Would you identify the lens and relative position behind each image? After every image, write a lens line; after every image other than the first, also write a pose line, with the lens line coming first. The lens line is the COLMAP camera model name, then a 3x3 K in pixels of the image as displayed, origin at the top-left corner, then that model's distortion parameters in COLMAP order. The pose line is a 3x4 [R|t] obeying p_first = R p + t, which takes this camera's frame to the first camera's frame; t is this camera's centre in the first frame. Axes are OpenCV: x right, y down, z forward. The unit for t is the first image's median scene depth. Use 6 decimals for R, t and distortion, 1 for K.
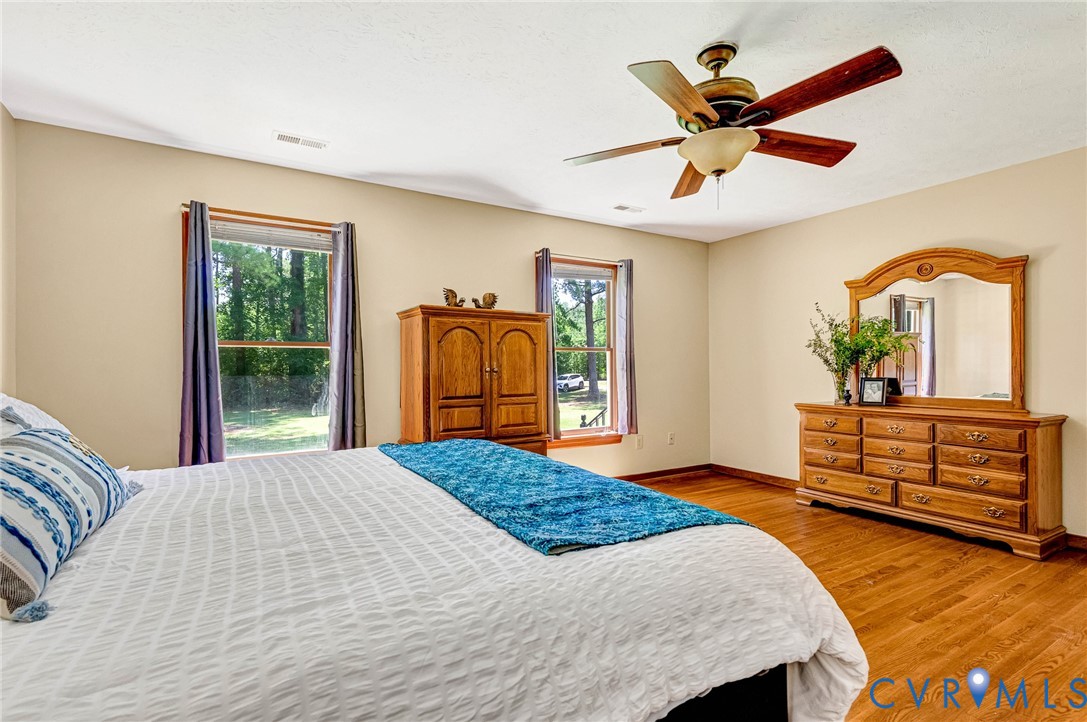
lens RADIAL K [[529.7, 0, 541.3], [0, 529.7, 371.1], [0, 0, 1]] dist [0.014125, -0.000807]
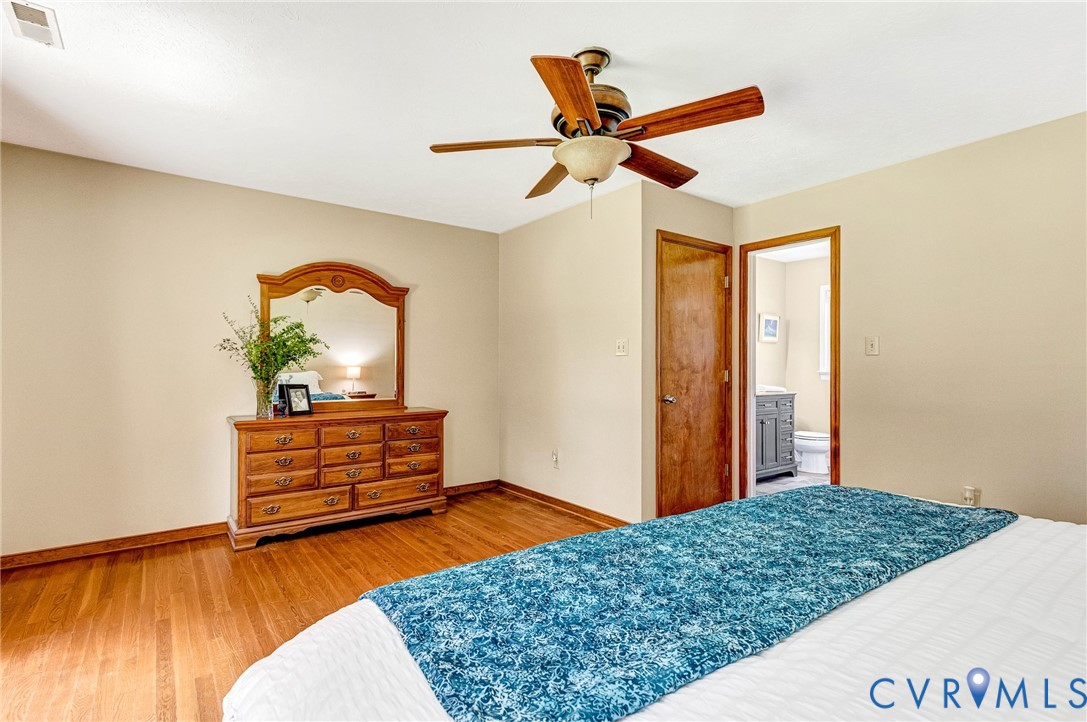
lens RADIAL K [[529.7, 0, 541.3], [0, 529.7, 371.1], [0, 0, 1]] dist [0.014125, -0.000807]
pose [[-0.103660, -0.005319, 0.994599, -0.381792], [0.004943, 0.999971, 0.005863, -0.017124], [-0.994601, 0.005524, -0.103631, 0.733505]]
